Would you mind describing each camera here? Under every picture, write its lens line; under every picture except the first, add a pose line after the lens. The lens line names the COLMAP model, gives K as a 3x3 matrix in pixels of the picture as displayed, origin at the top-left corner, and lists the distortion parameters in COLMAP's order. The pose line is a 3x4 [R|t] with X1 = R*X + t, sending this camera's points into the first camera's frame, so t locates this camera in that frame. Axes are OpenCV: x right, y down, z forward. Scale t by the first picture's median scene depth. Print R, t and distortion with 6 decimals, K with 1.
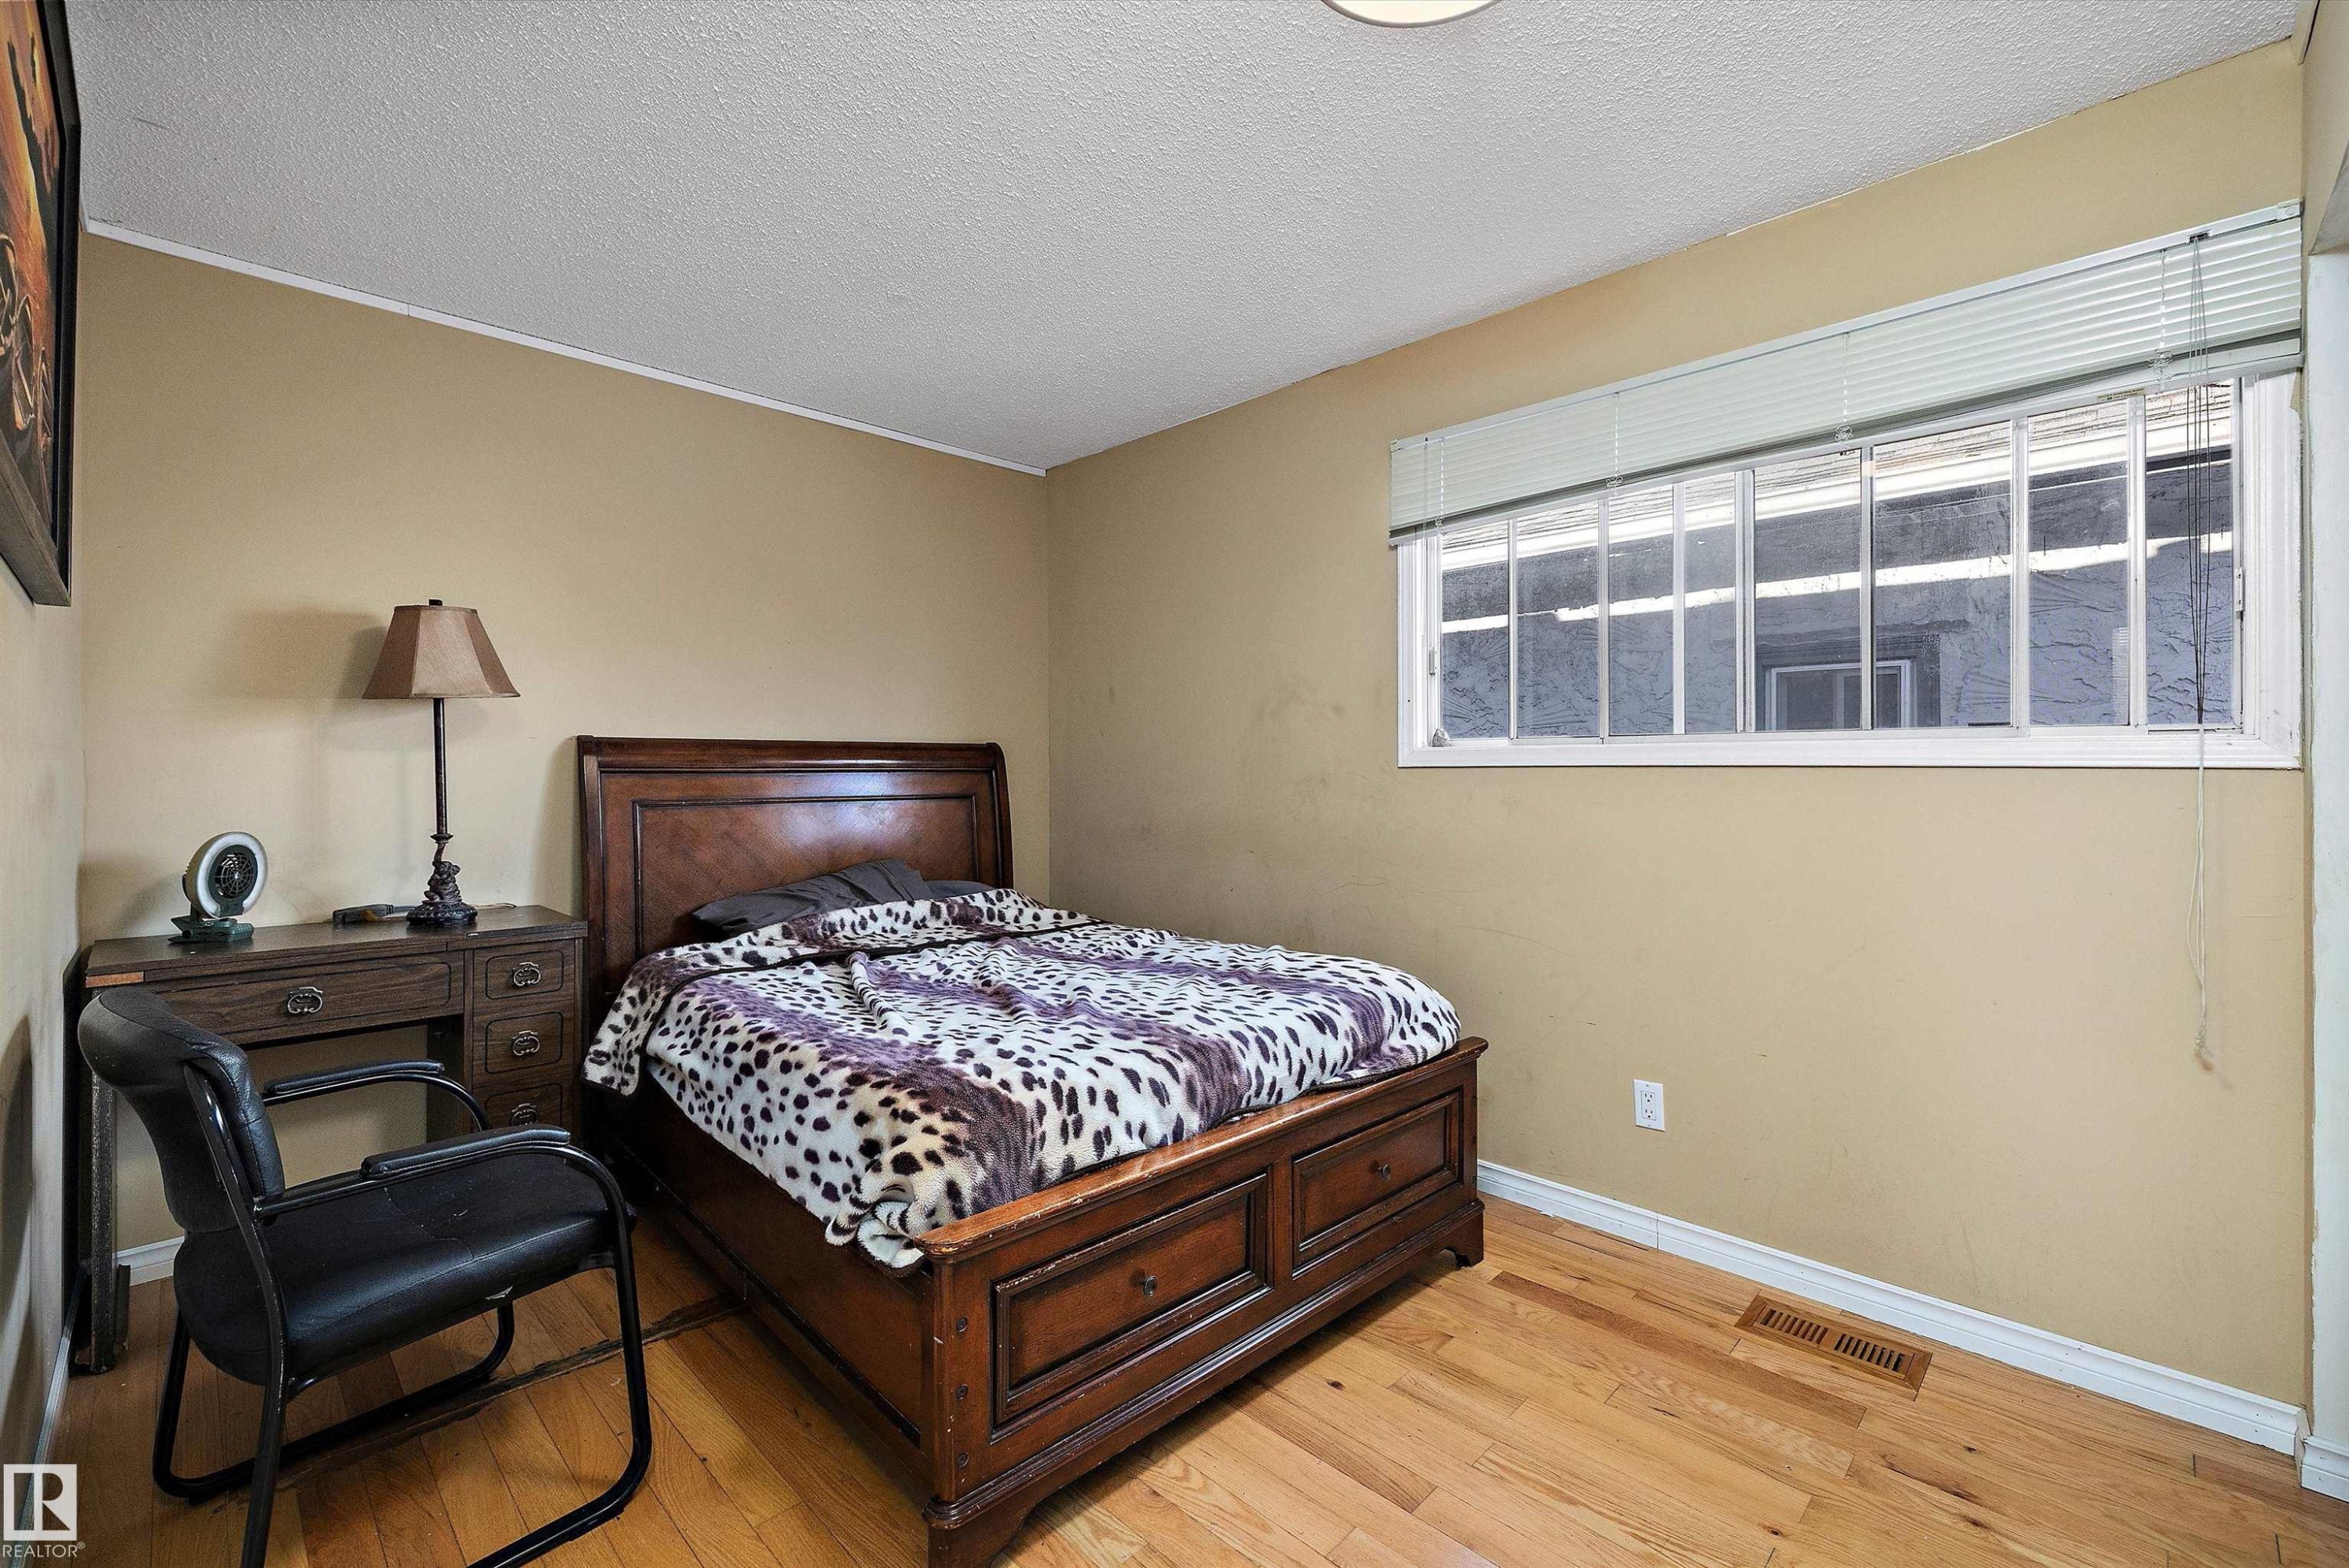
lens RADIAL K [[1027.2, 0, 1161.7], [0, 1027.2, 775.2], [0, 0, 1]] dist [-0.001200, -0.000192]
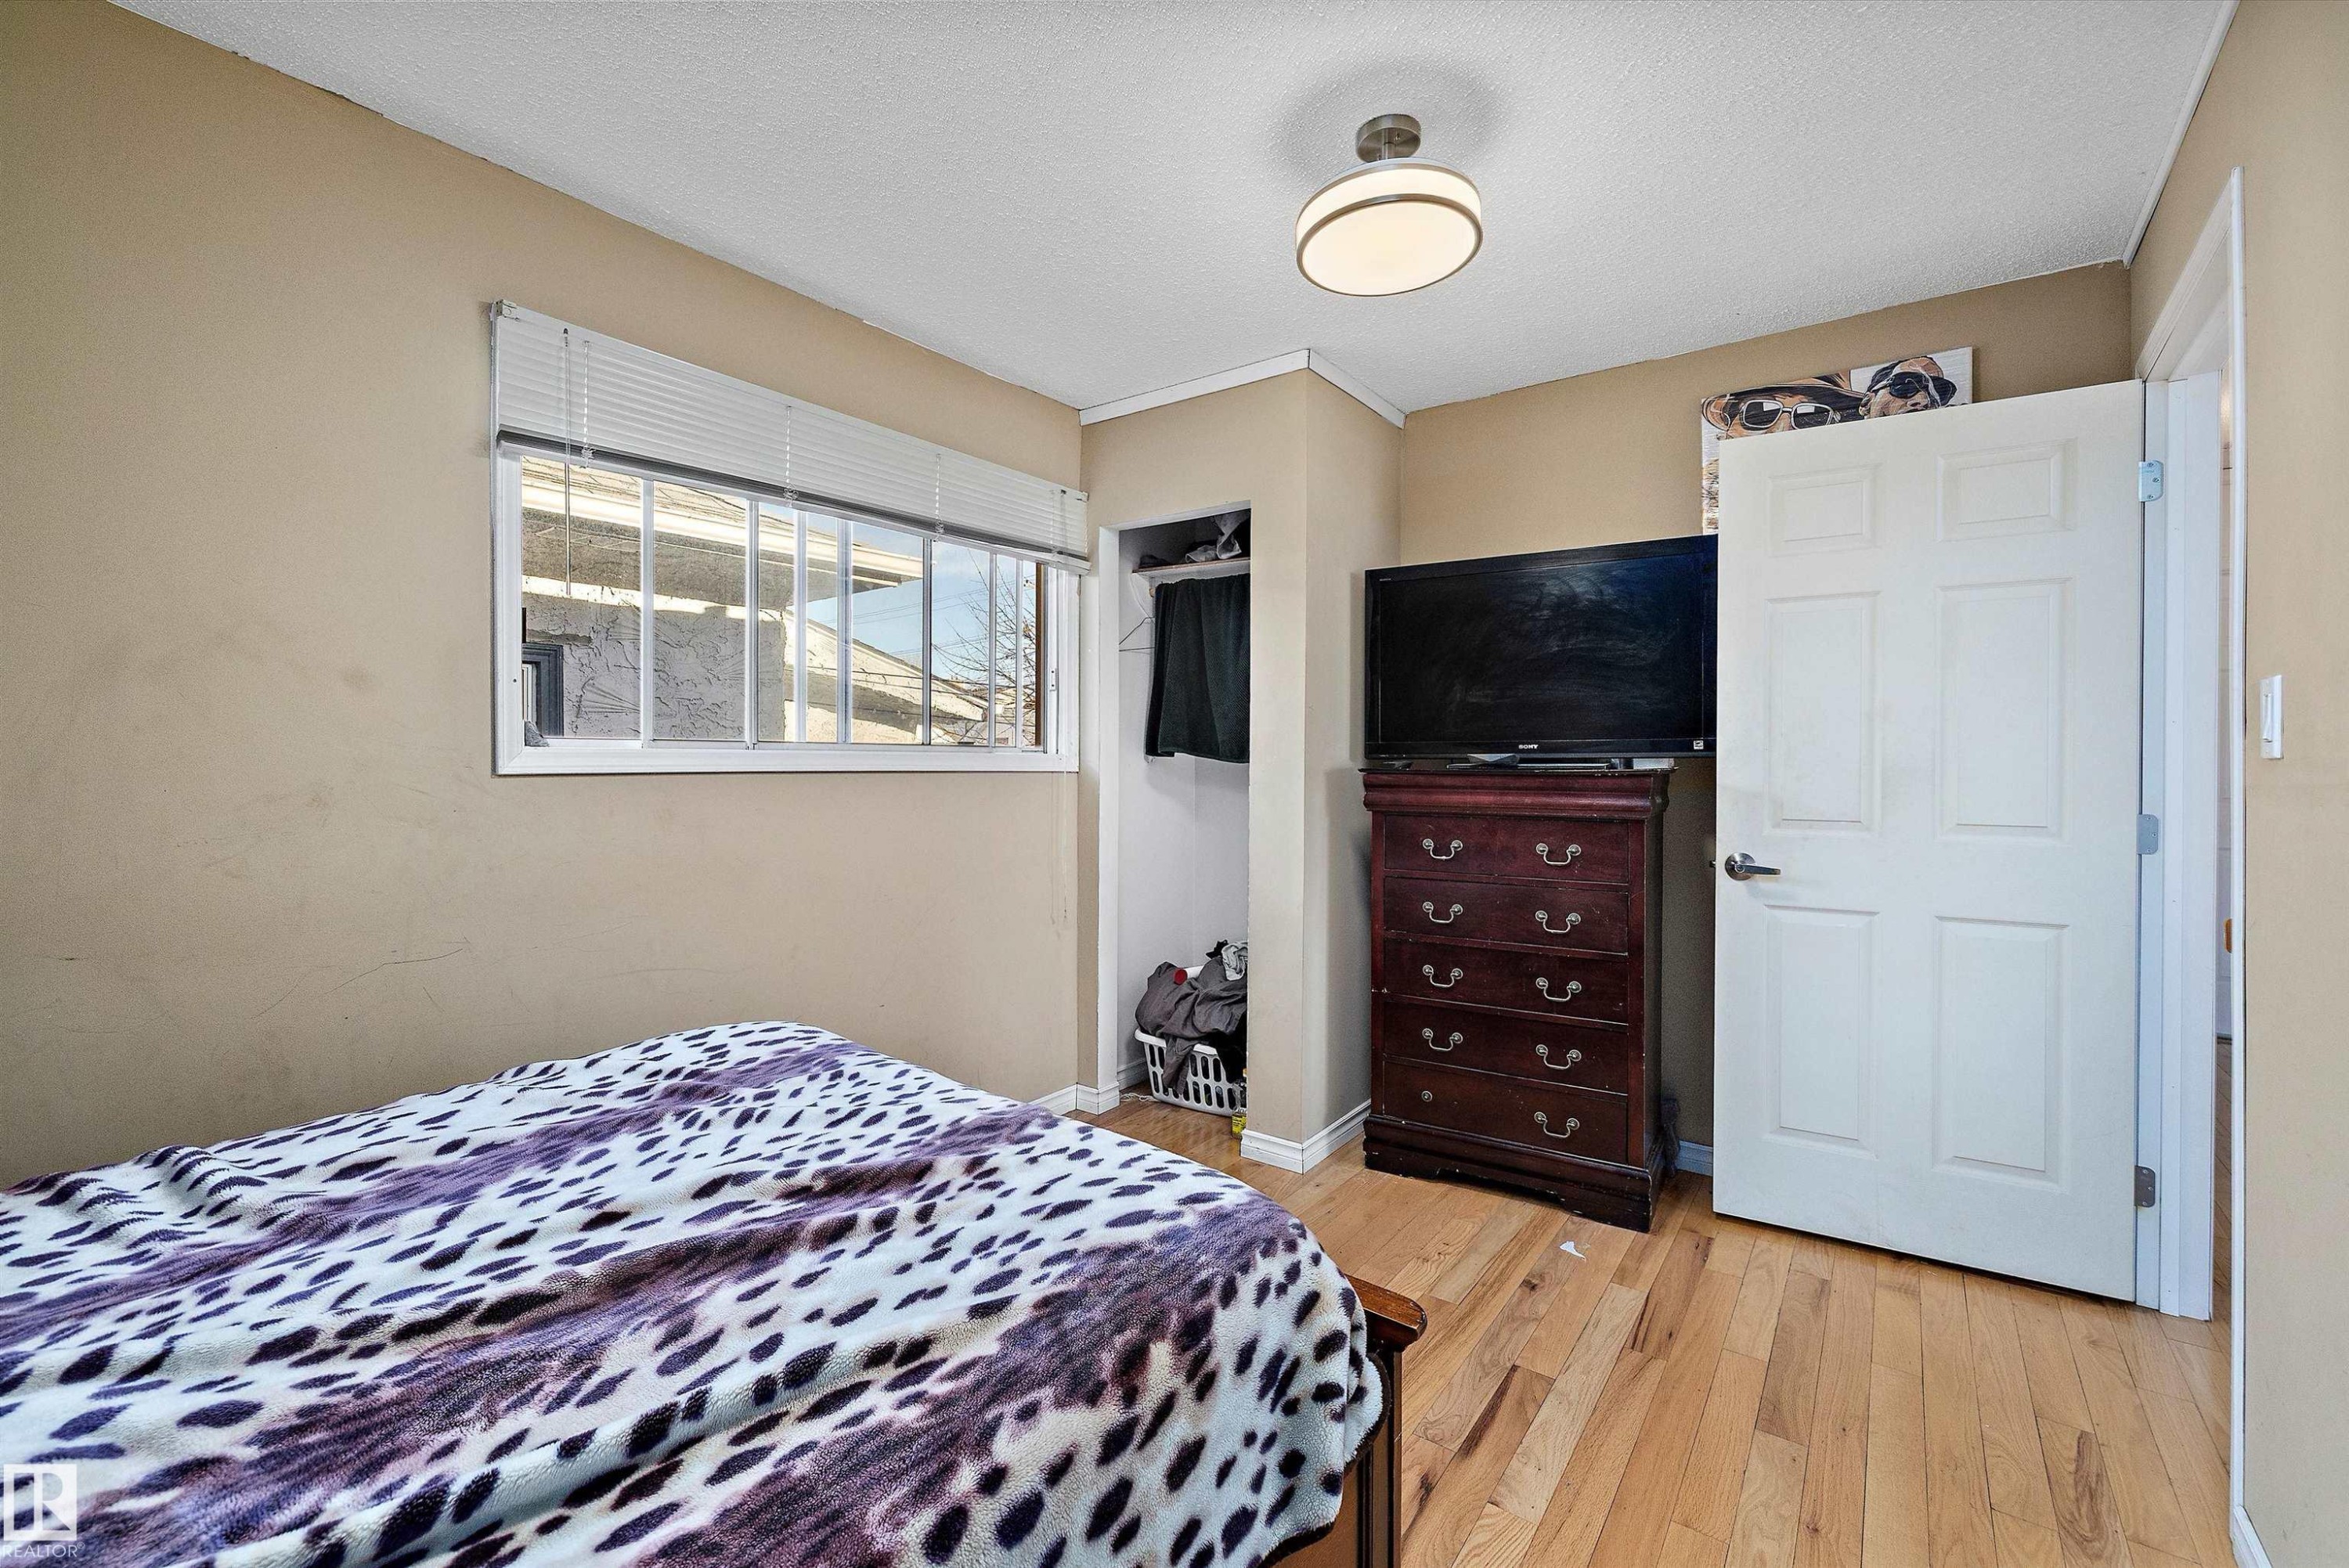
lens RADIAL K [[1027.2, 0, 1162.2], [0, 1027.2, 768.8], [0, 0, 1]] dist [-0.001200, -0.000192]
pose [[-0.181139, -0.007483, 0.983429, -0.612513], [0.002212, 0.999965, 0.008016, -0.019077], [-0.983455, 0.003627, -0.181116, 0.795273]]
